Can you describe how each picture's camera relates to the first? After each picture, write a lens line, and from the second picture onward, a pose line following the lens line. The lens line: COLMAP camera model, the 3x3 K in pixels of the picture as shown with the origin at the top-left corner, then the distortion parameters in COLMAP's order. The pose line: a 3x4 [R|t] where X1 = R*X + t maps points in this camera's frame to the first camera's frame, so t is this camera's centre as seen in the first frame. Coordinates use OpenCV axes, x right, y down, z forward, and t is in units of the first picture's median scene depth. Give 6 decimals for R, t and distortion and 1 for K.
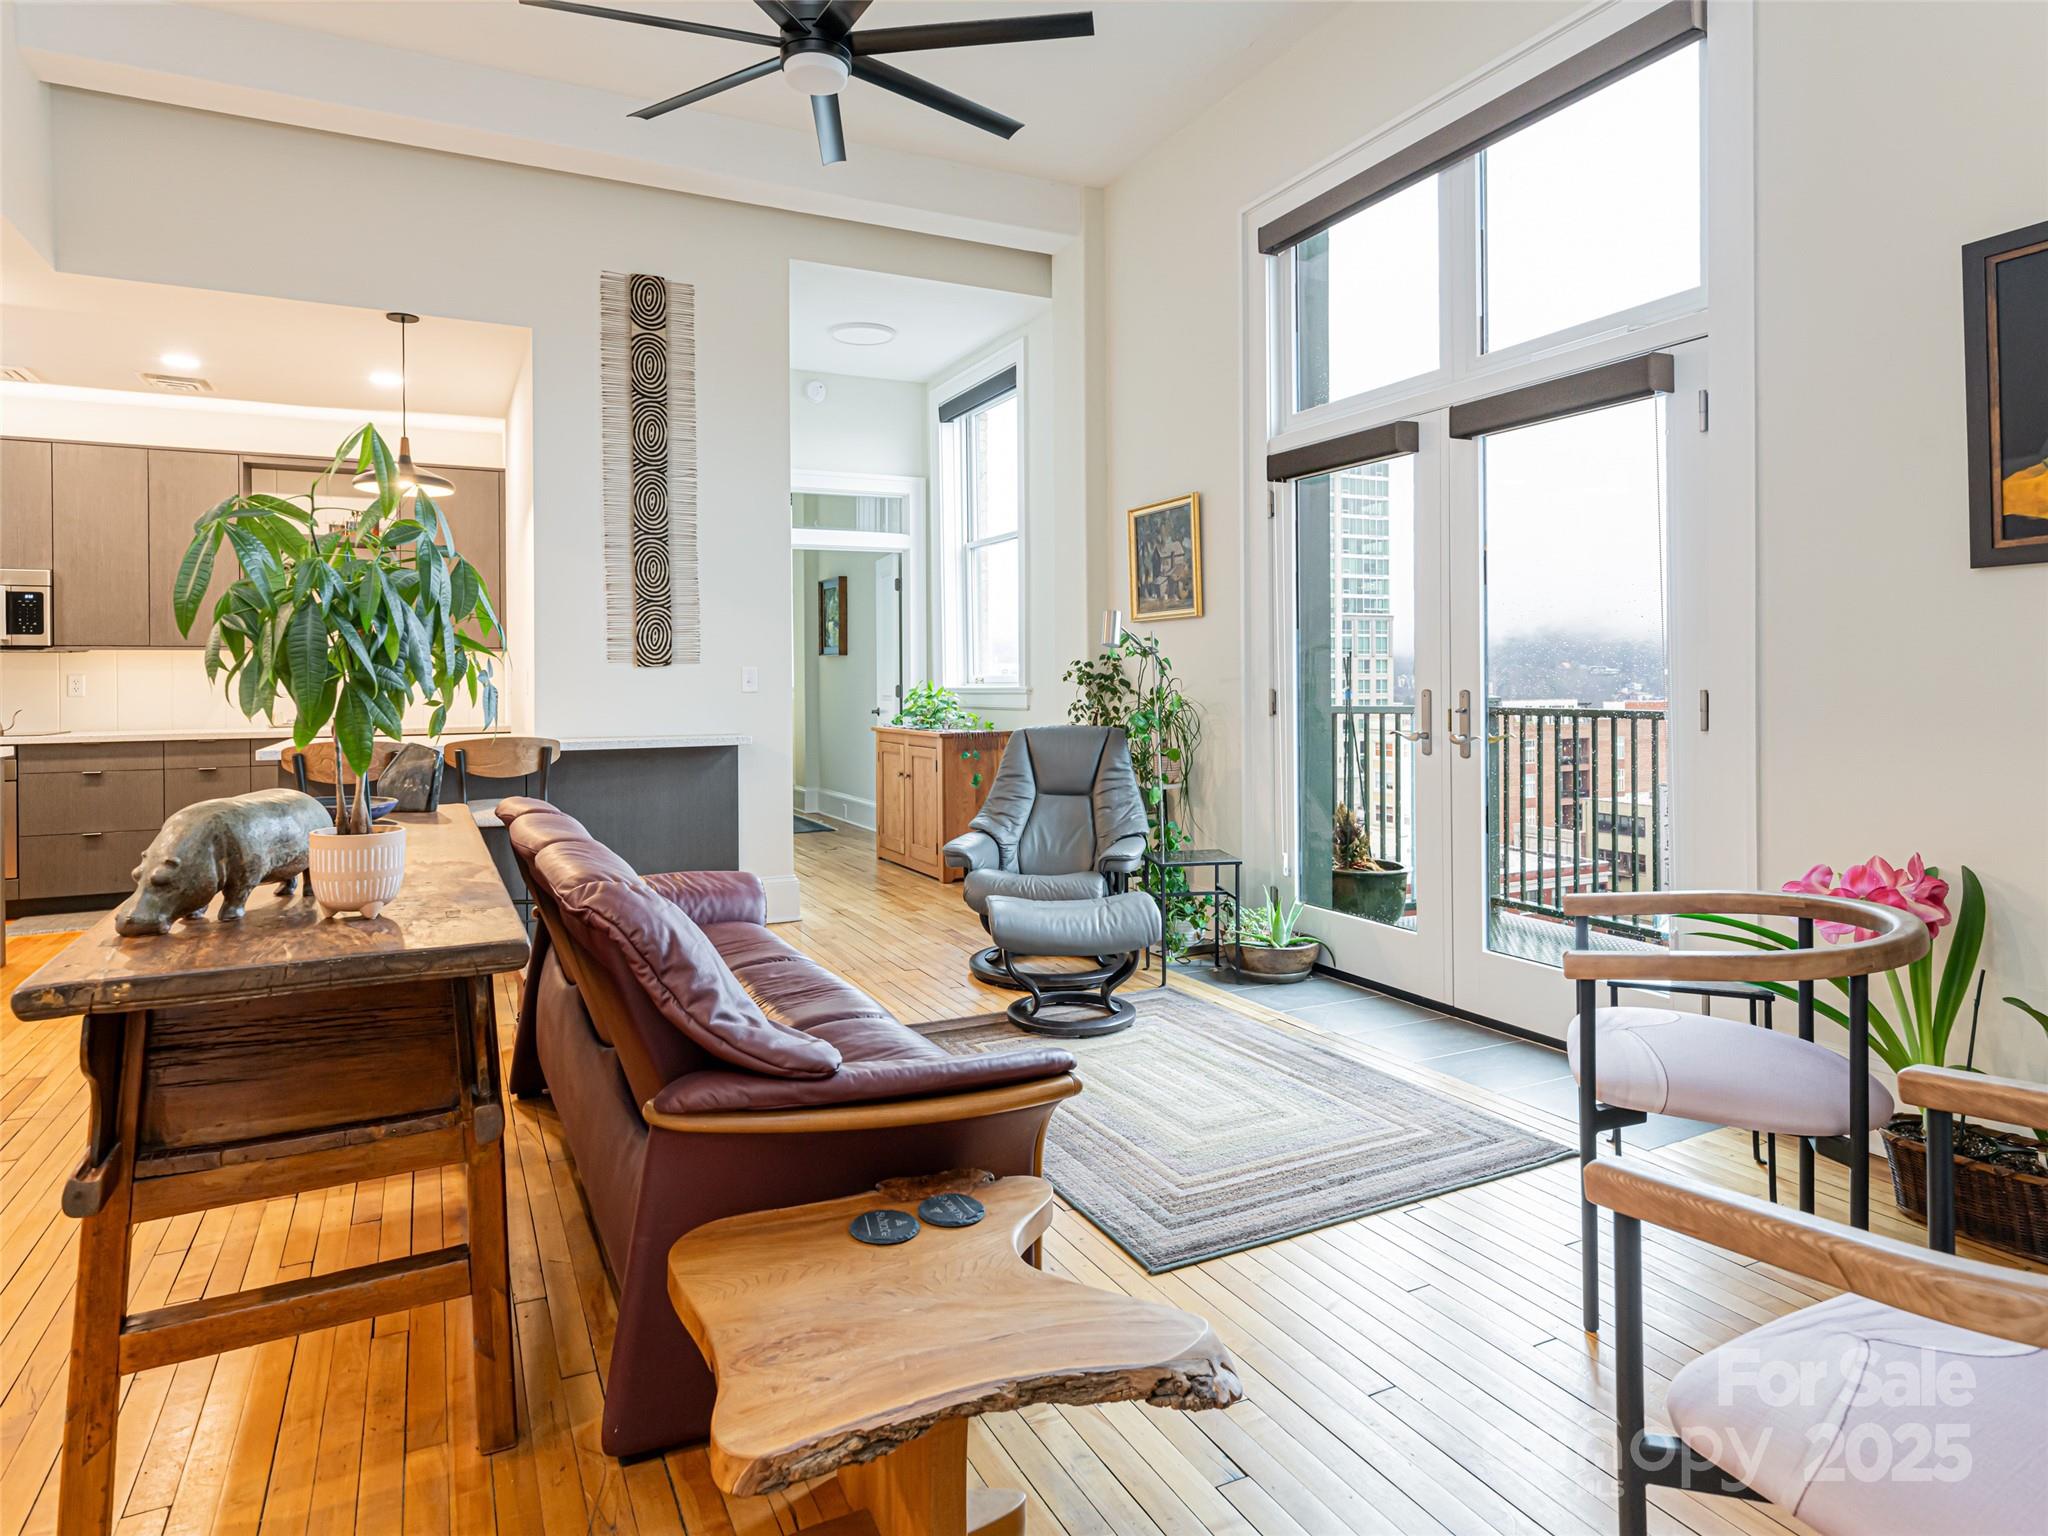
lens RADIAL K [[1176.1, 0, 1001.8], [0, 1176.1, 683.2], [0, 0, 1]] dist [0.004176, 0.001021]
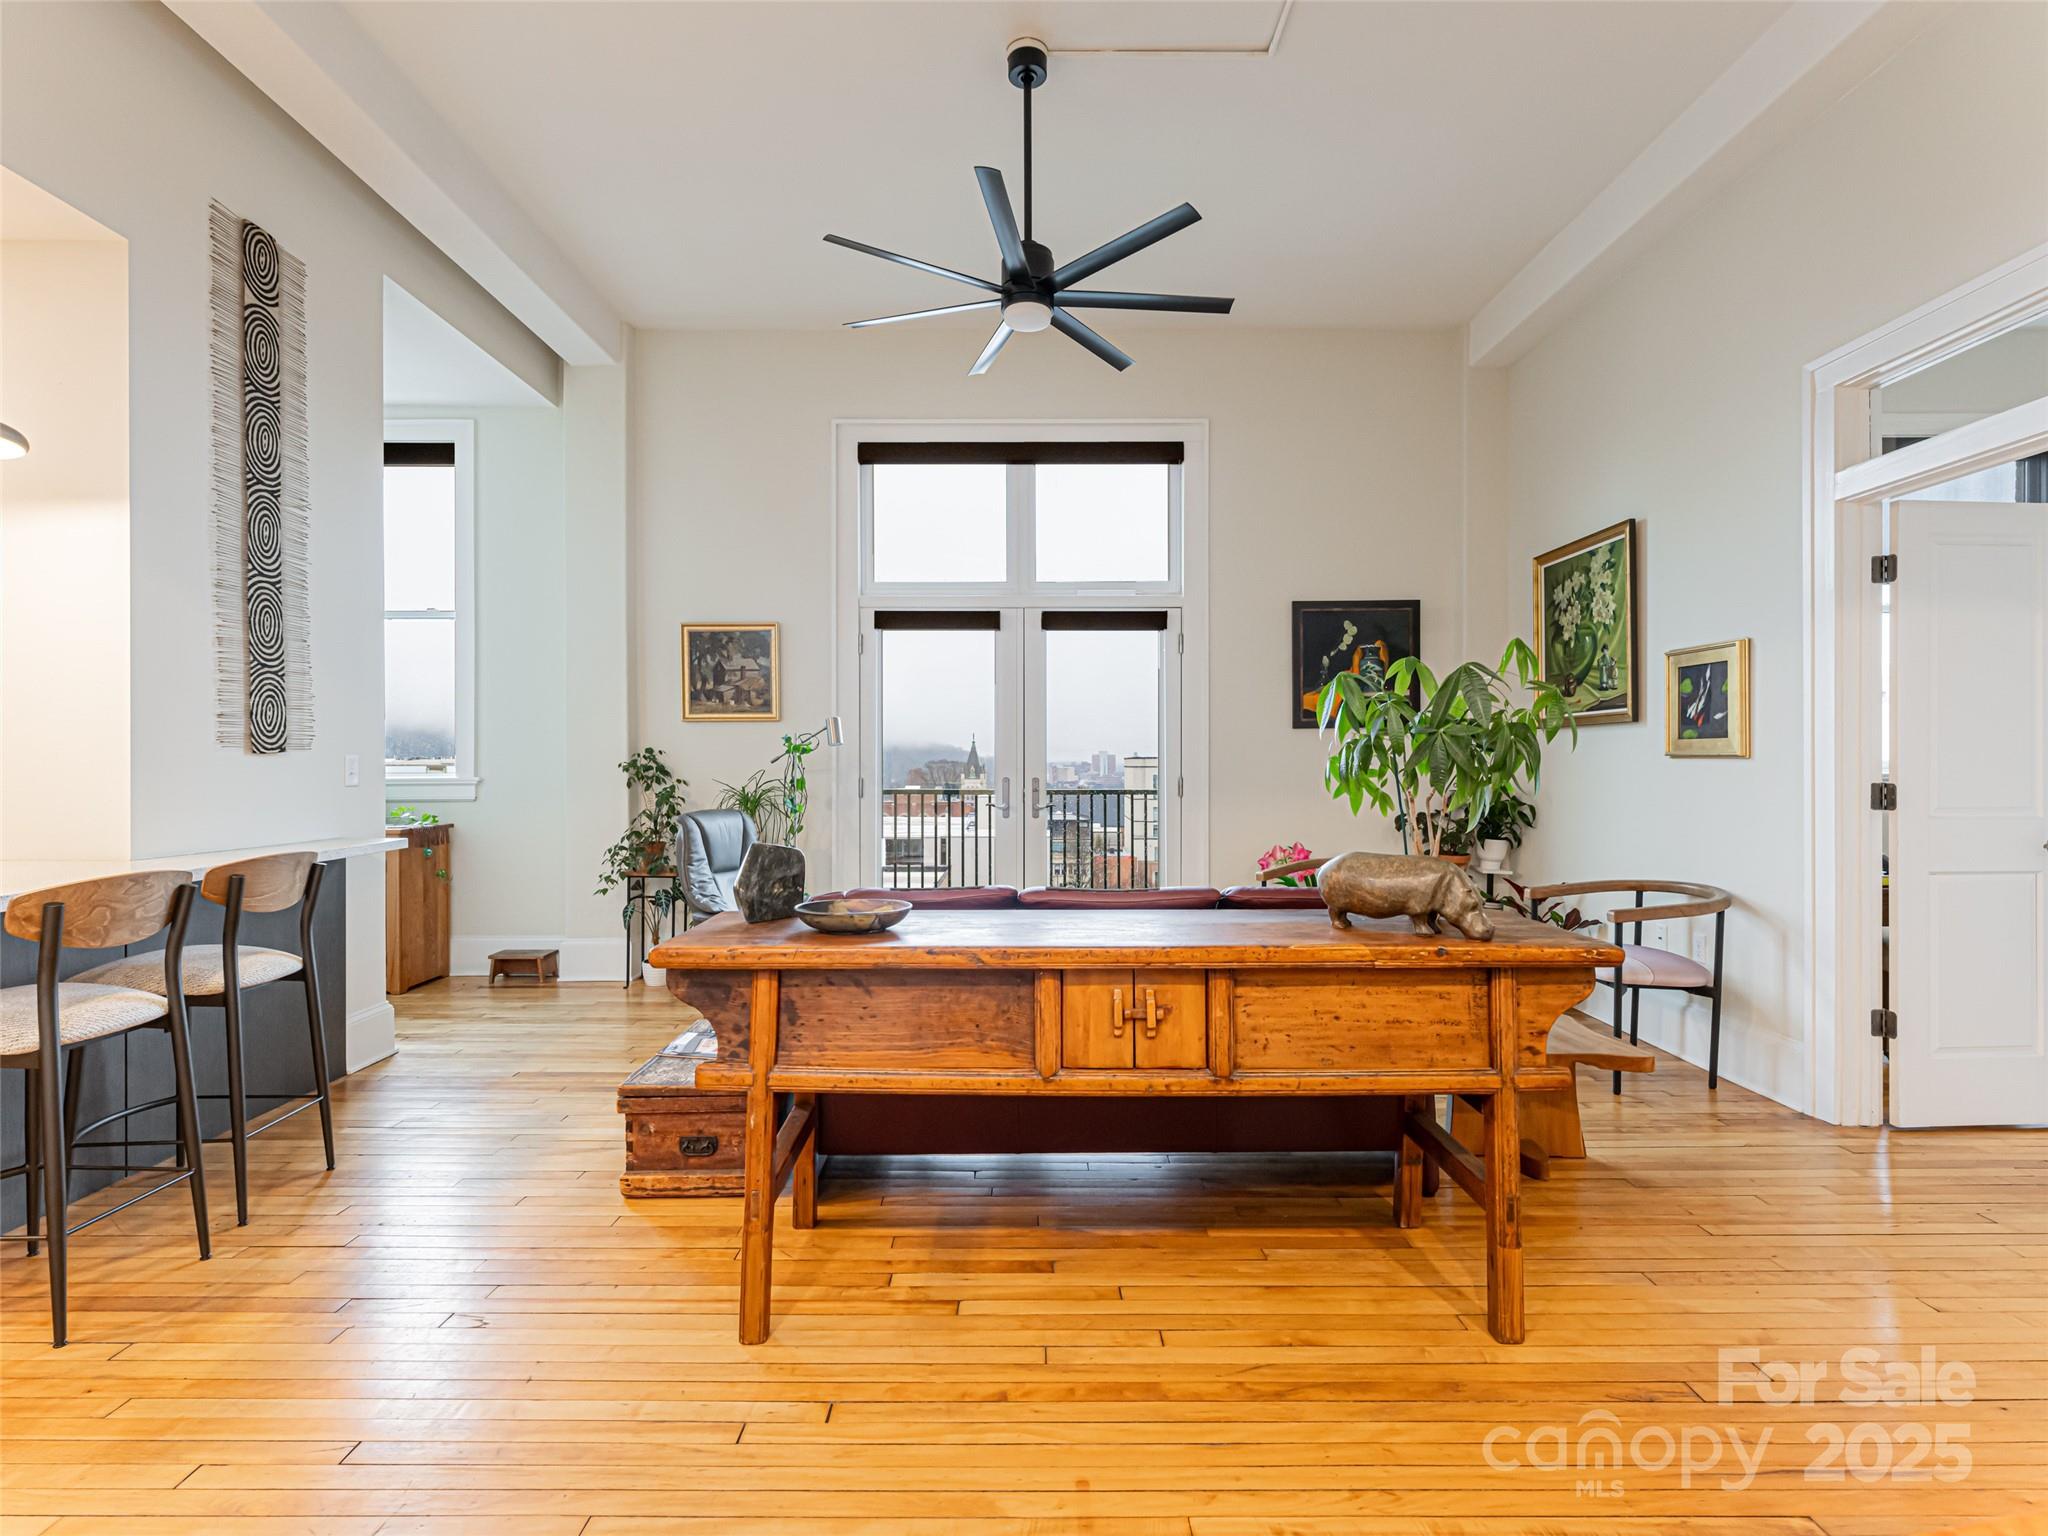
lens RADIAL K [[984.6, 0, 1024.0], [0, 984.6, 768.0], [0, 0, 1]] dist [-0.001488, 0.000781]
pose [[0.434545, 0.002752, 0.900646, -0.826785], [-0.000660, 0.999996, -0.002737, -0.004299], [-0.900650, 0.000595, 0.434545, 0.372127]]
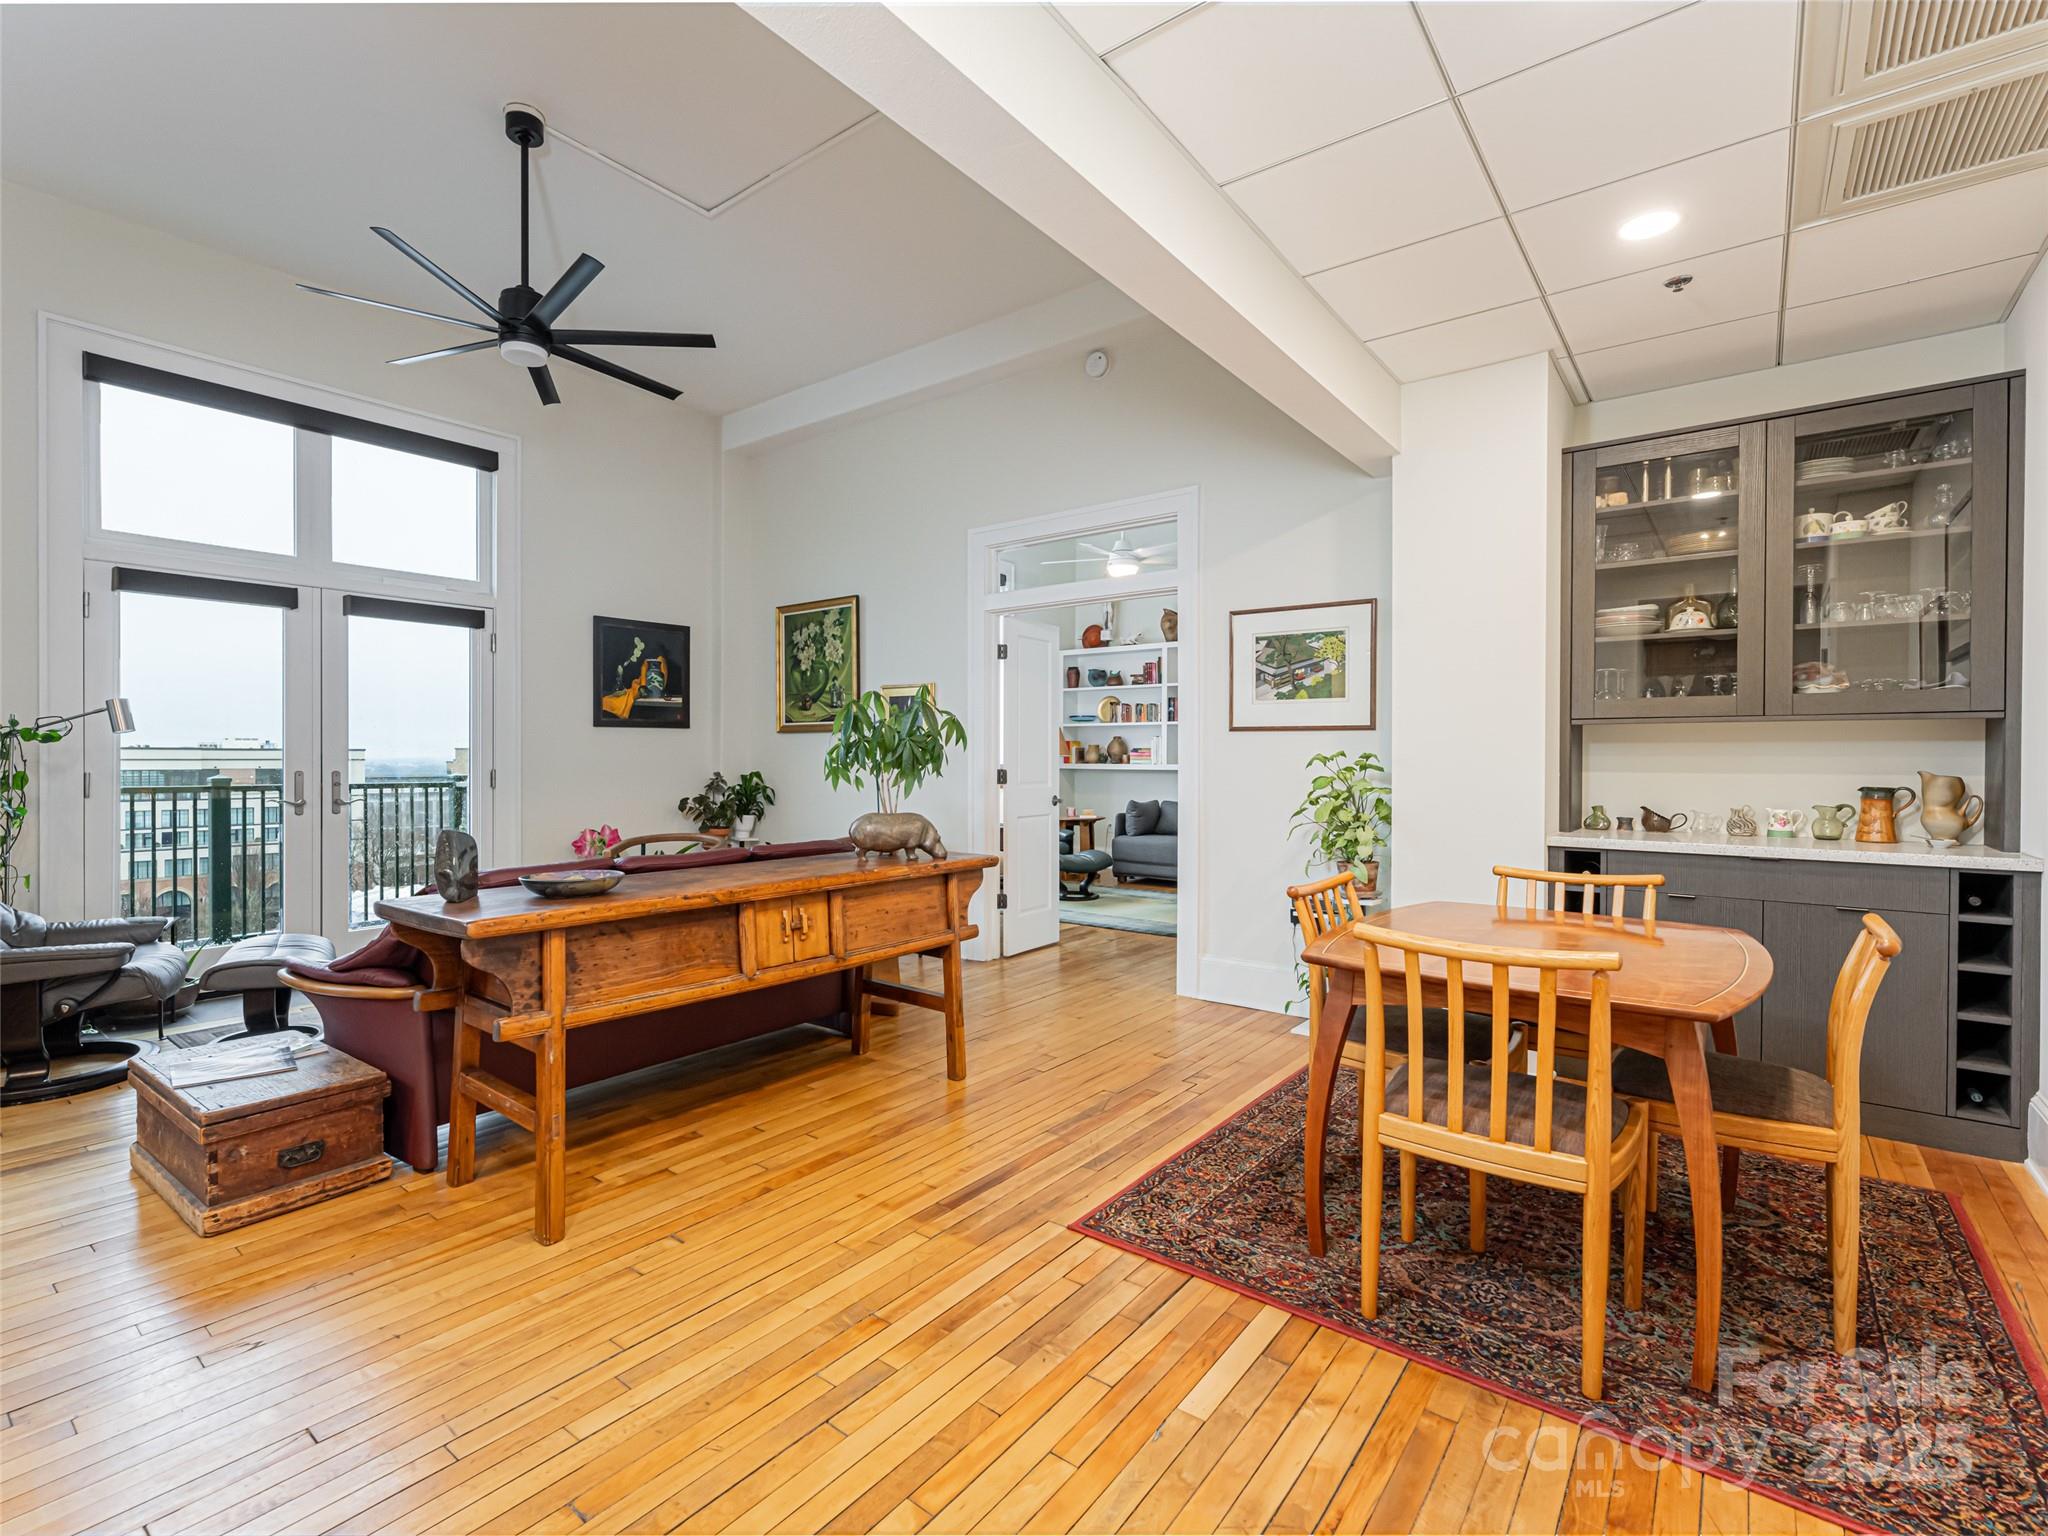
lens RADIAL K [[956.3, 0, 966.4], [0, 956.3, 765.2], [0, 0, 1]] dist [0.001193, -0.000435]
pose [[-0.419532, -0.001125, 0.907740, -1.056289], [0.001073, 0.999998, 0.001735, -0.003271], [-0.907740, 0.001702, -0.419530, 0.715353]]
